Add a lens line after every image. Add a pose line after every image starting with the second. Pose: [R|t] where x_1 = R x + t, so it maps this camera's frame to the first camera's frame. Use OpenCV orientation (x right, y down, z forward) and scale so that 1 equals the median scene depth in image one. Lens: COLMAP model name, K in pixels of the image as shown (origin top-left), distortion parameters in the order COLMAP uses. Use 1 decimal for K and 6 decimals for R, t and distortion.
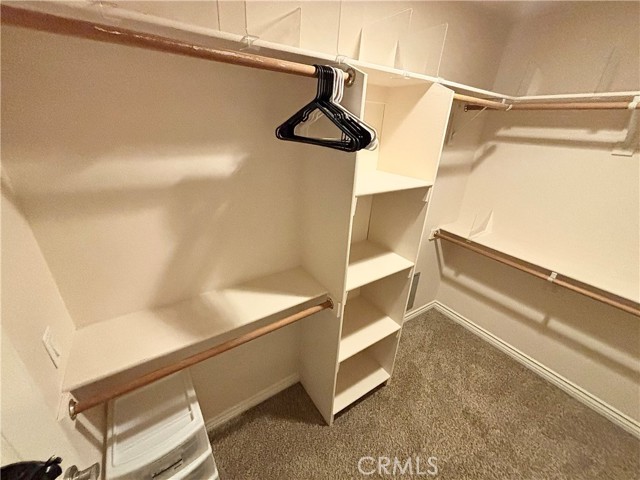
lens RADIAL K [[259.0, 0, 320.0], [0, 259.0, 240.0], [0, 0, 1]] dist [0.002923, -0.000009]
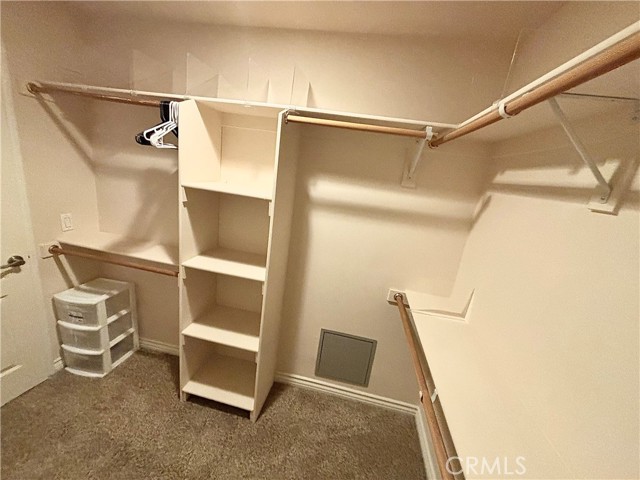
lens RADIAL K [[259.0, 0, 320.0], [0, 259.0, 240.0], [0, 0, 1]] dist [0.002923, -0.000009]
pose [[0.719227, 0.224063, -0.657654, 1.133137], [-0.371219, 0.924061, -0.091146, -0.035033], [0.587290, 0.309688, 0.747786, 0.343357]]
